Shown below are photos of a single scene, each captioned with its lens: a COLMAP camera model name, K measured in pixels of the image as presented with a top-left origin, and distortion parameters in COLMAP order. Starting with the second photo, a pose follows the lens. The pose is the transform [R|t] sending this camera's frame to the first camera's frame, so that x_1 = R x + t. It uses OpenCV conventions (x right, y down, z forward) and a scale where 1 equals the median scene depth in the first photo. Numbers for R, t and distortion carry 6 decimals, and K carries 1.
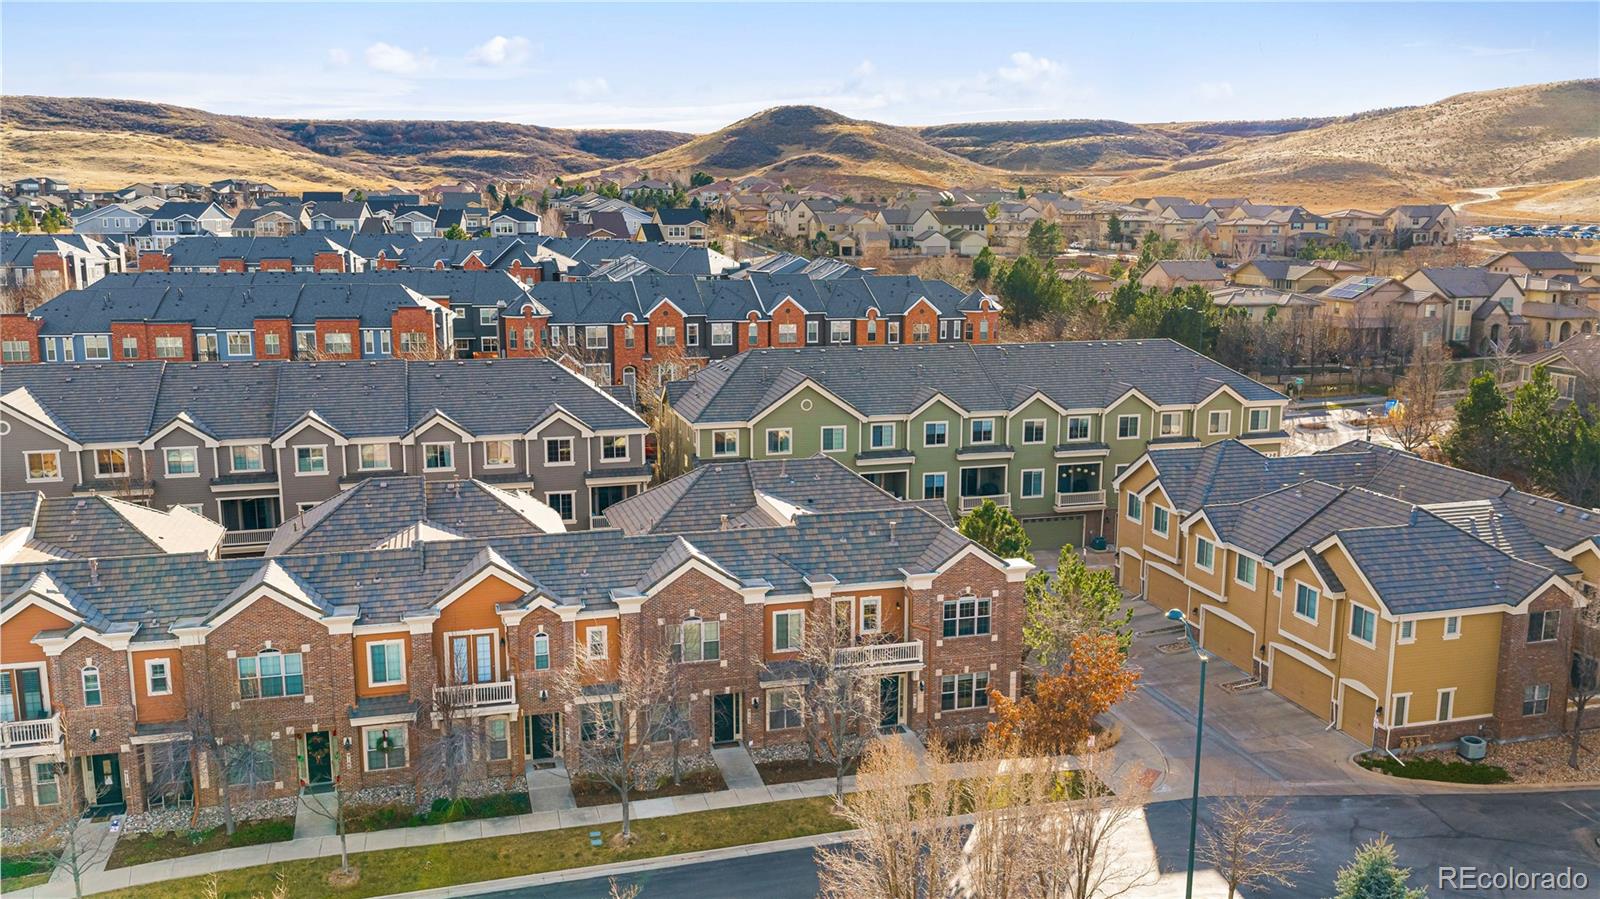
lens RADIAL K [[1314.7, 0, 800.0], [0, 1314.7, 449.5], [0, 0, 1]] dist [0.008465, -0.014783]
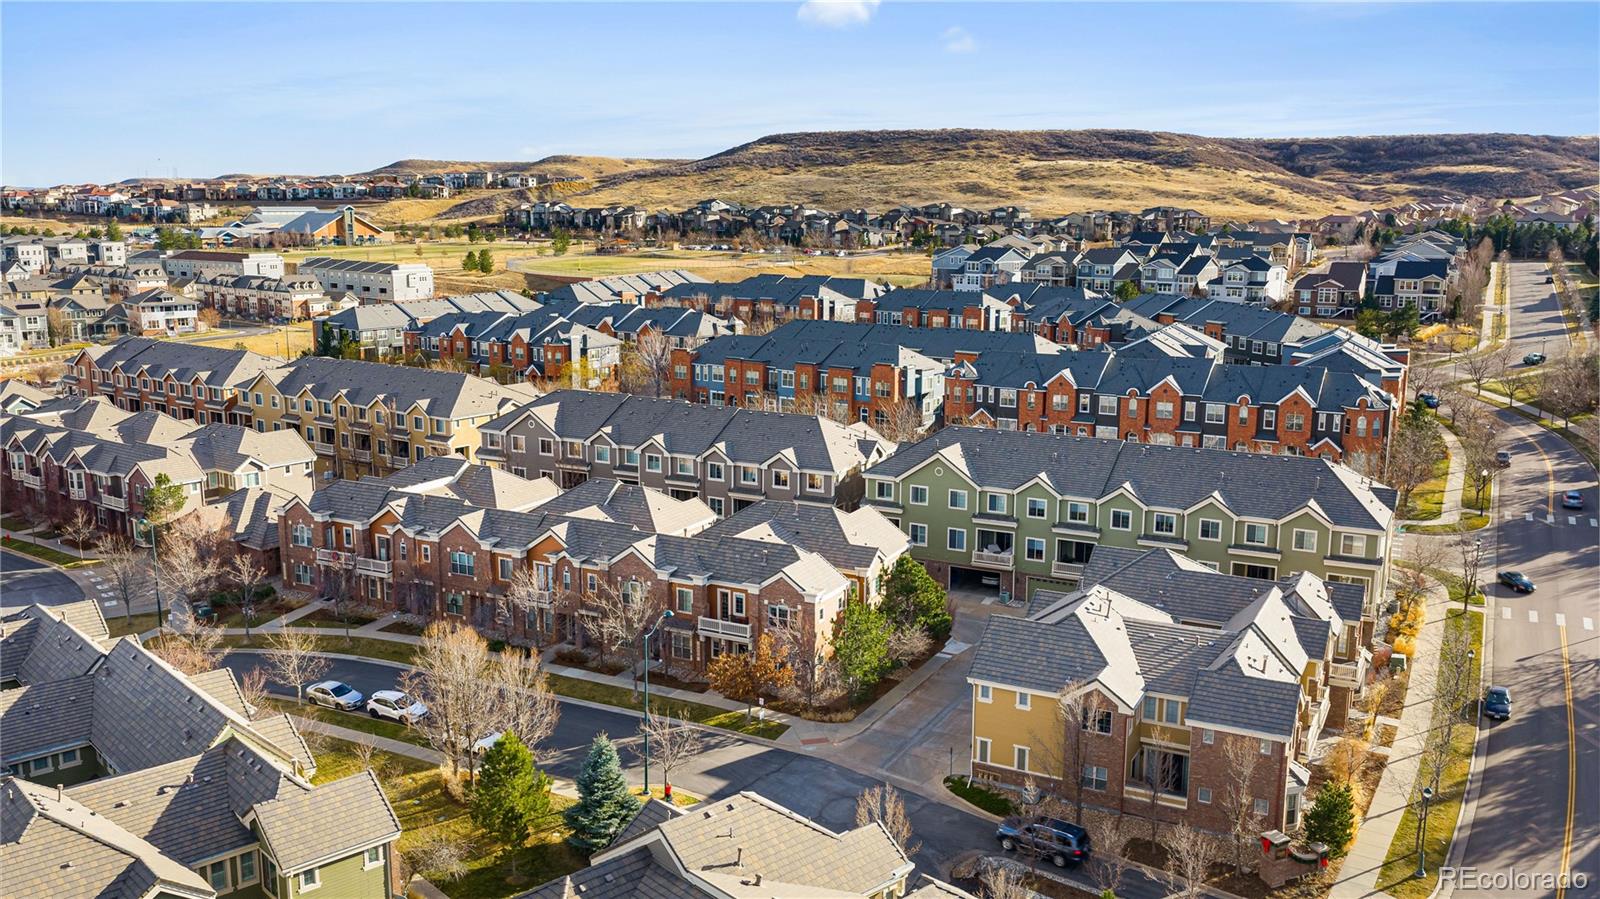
lens RADIAL K [[1314.7, 0, 800.0], [0, 1314.7, 449.5], [0, 0, 1]] dist [0.008465, -0.014783]
pose [[0.725541, 0.126116, -0.676524, 0.130149], [-0.127486, 0.990680, 0.047957, -0.016473], [0.676267, 0.051453, 0.734857, -0.015717]]
